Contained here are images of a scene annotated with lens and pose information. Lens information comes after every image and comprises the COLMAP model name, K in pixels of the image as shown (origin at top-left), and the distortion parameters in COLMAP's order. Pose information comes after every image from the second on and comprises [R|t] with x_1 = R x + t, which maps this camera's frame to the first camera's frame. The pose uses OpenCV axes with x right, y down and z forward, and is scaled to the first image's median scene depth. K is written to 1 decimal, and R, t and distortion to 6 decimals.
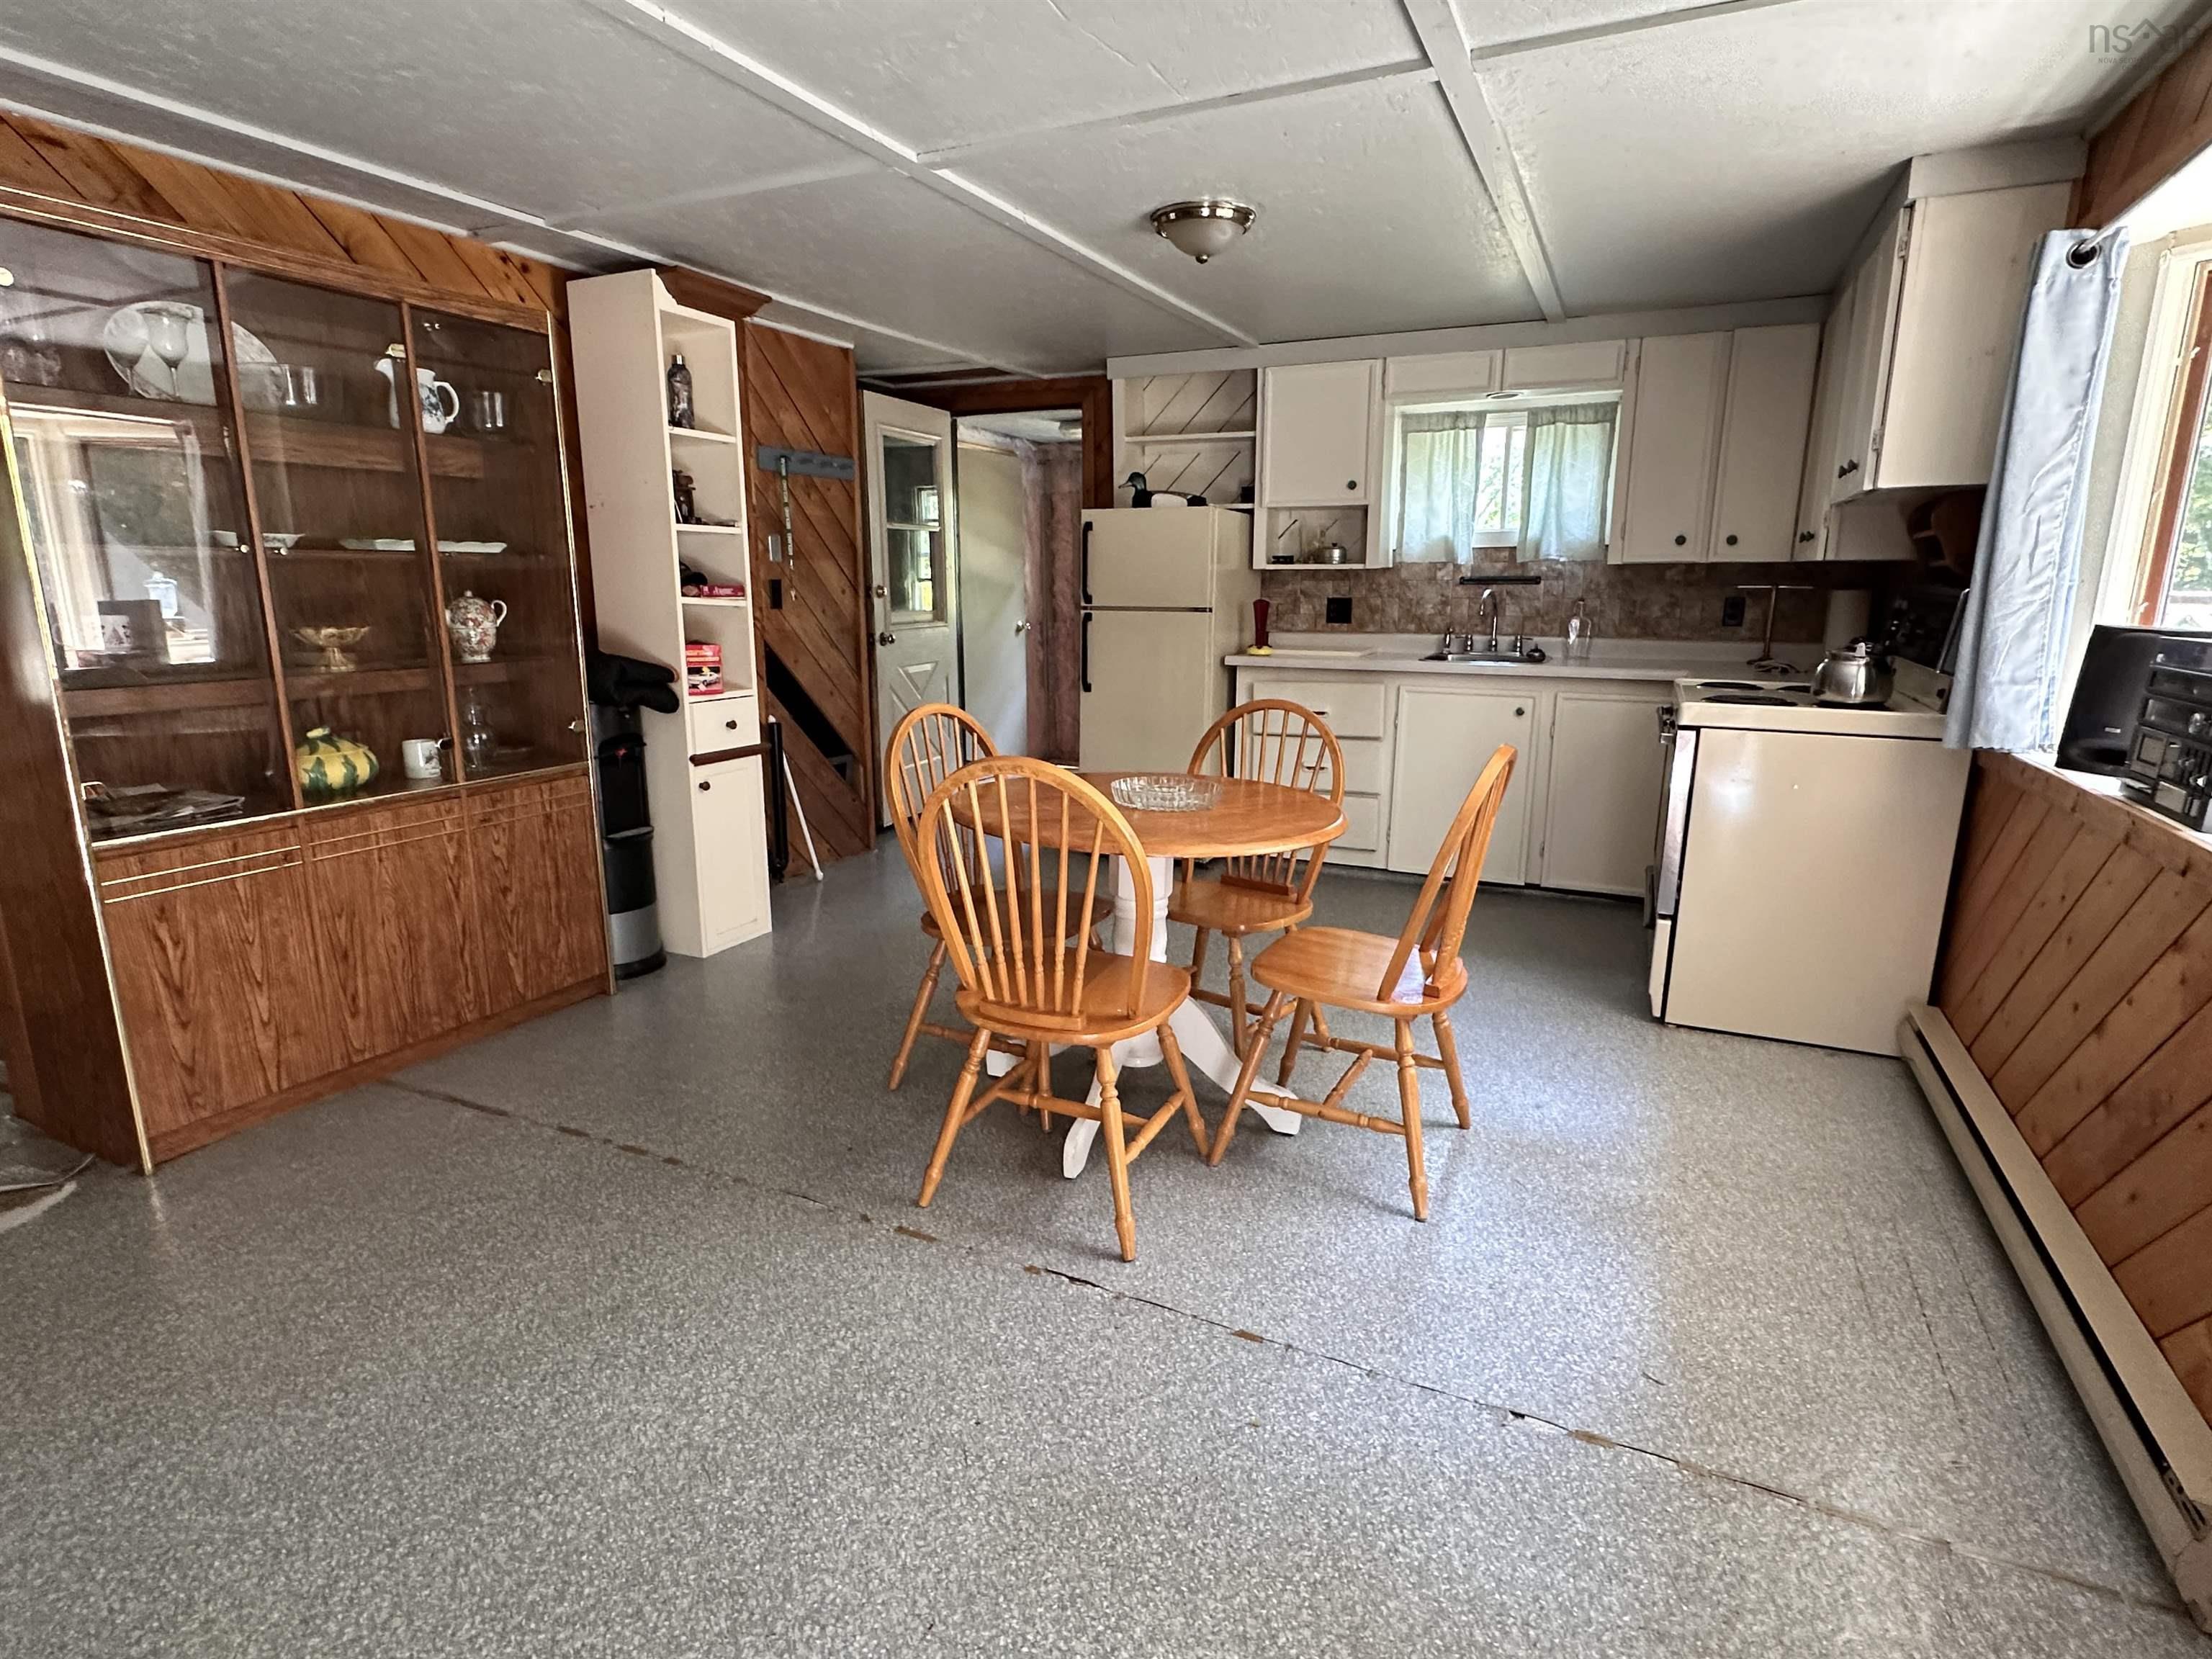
lens RADIAL K [[1146.3, 0, 1101.5], [0, 1146.3, 832.8], [0, 0, 1]] dist [-0.002709, -0.000117]
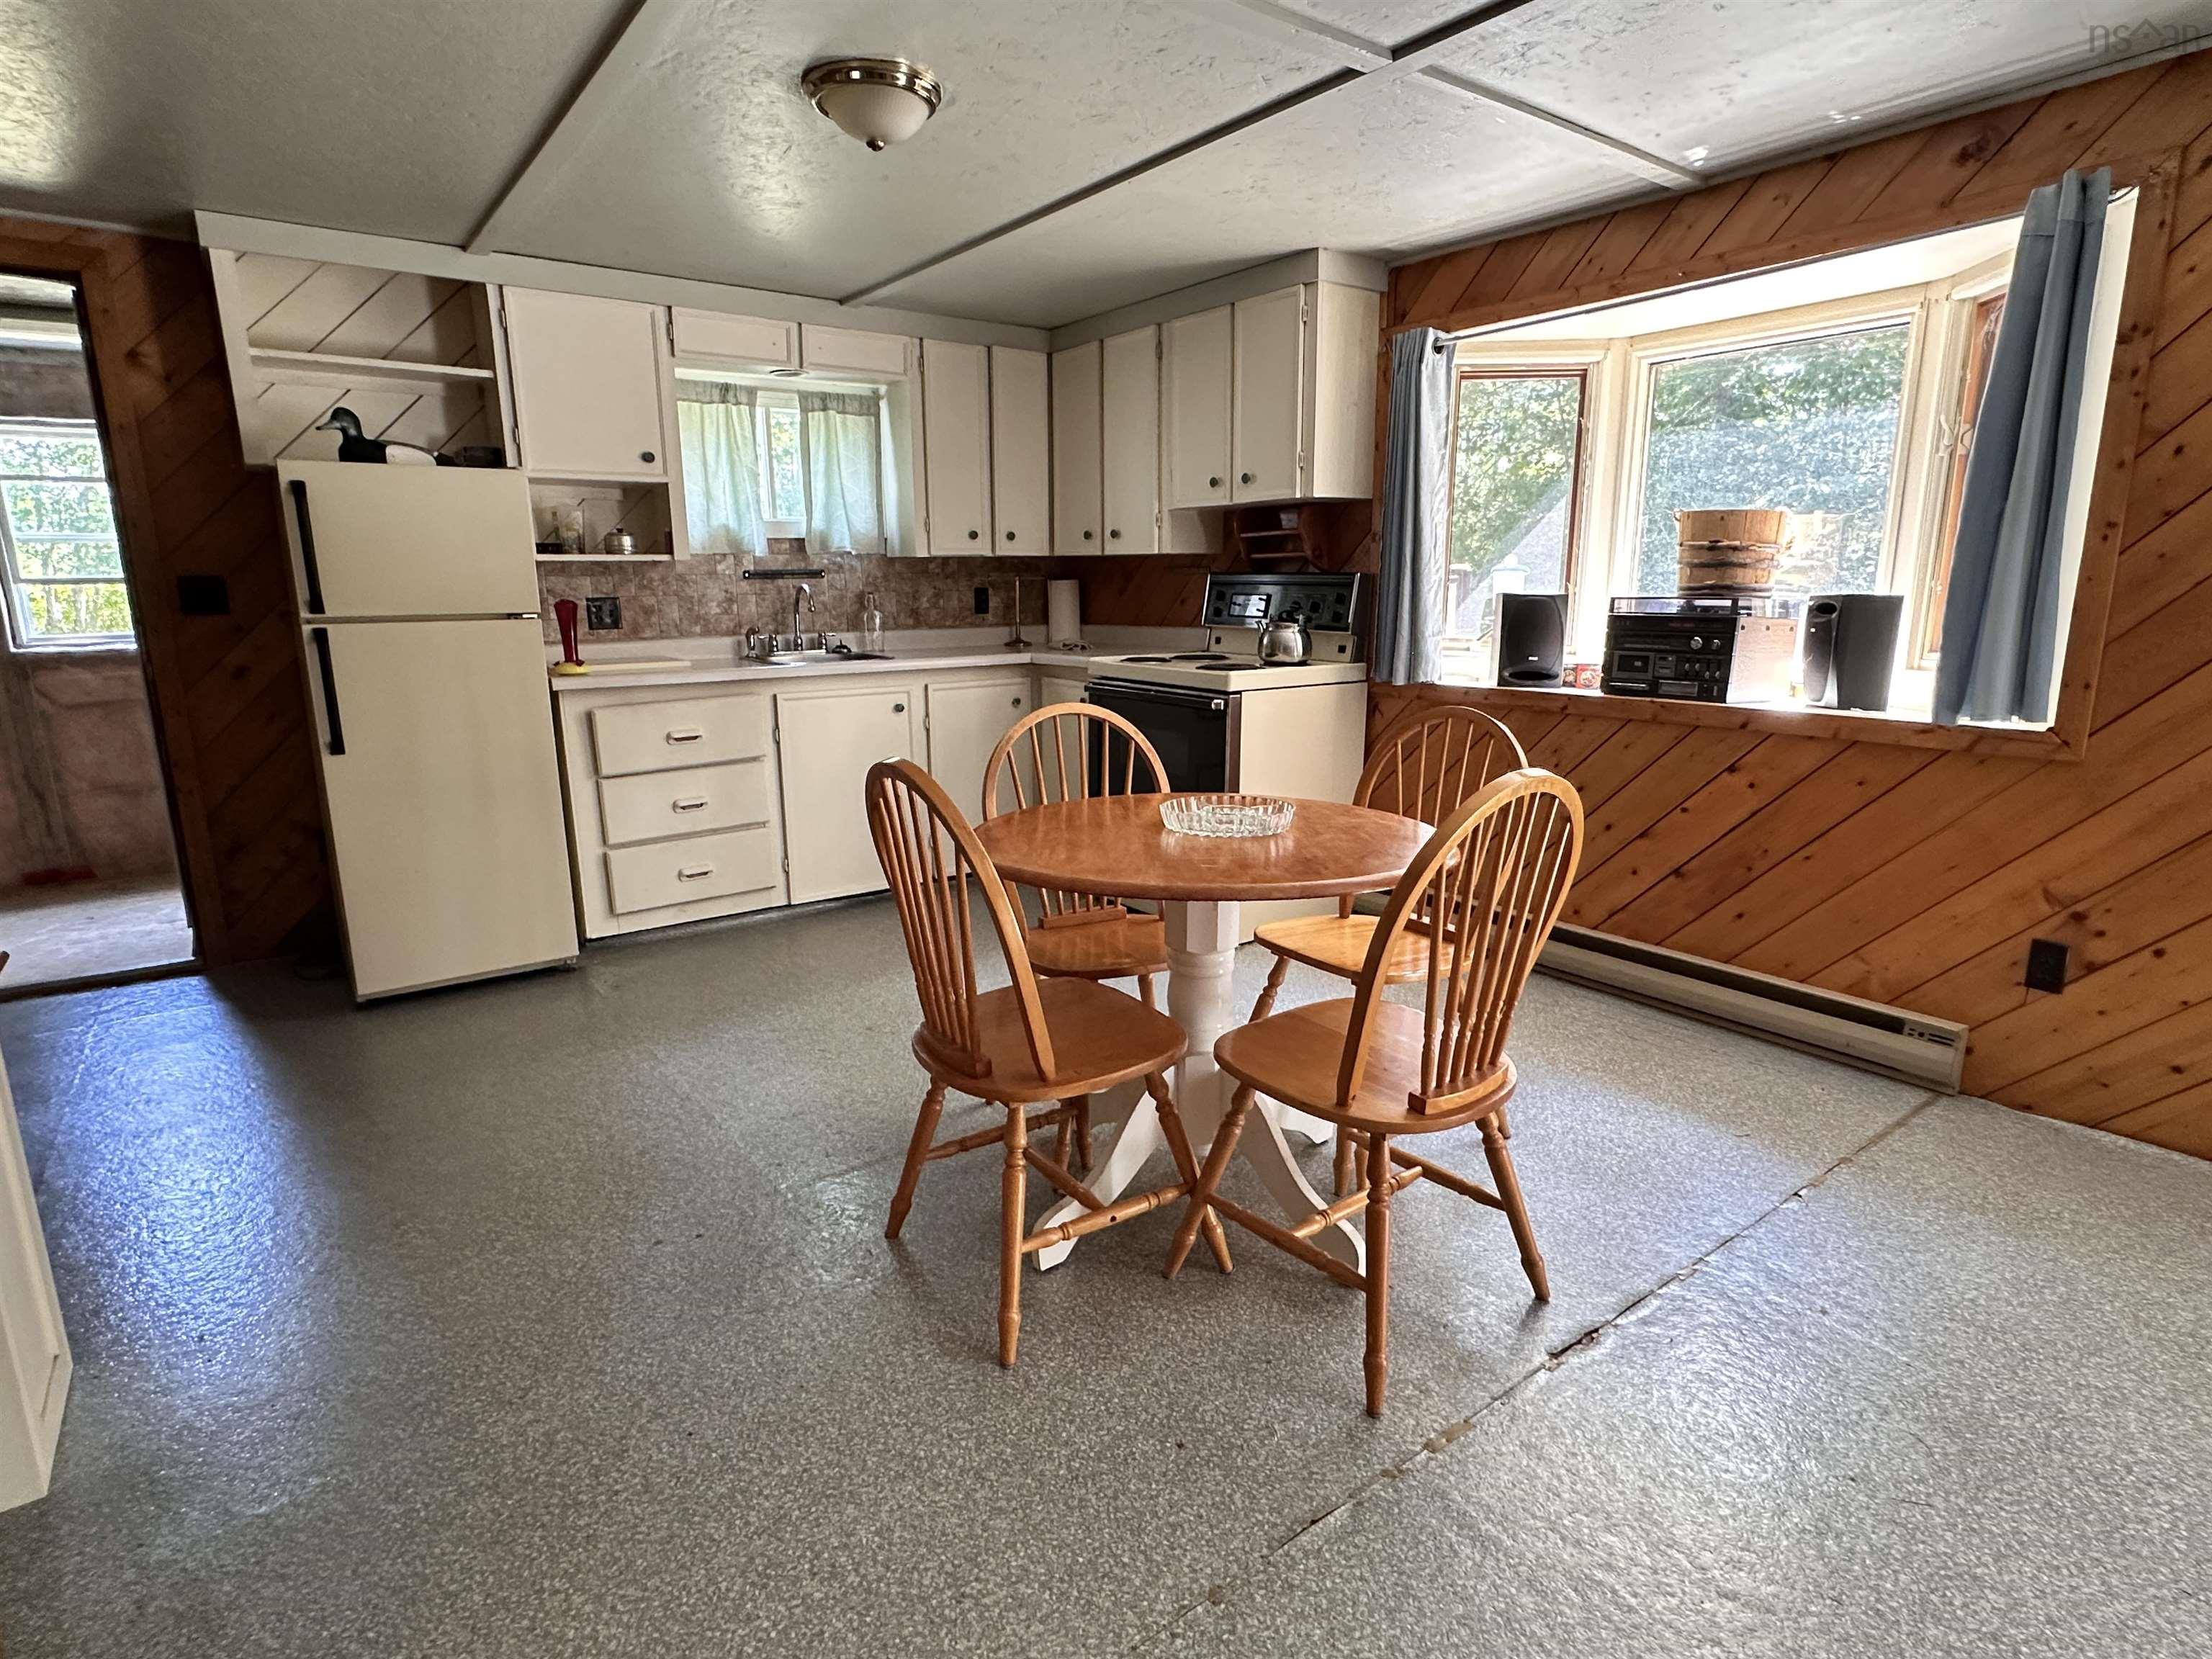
lens RADIAL K [[1146.3, 0, 1099.9], [0, 1146.3, 827.0], [0, 0, 1]] dist [-0.002709, -0.000117]
pose [[0.469103, -0.192510, 0.861906, -0.383783], [0.200356, 0.973704, 0.108433, -0.073367], [-0.860116, 0.121822, 0.495338, 0.359486]]
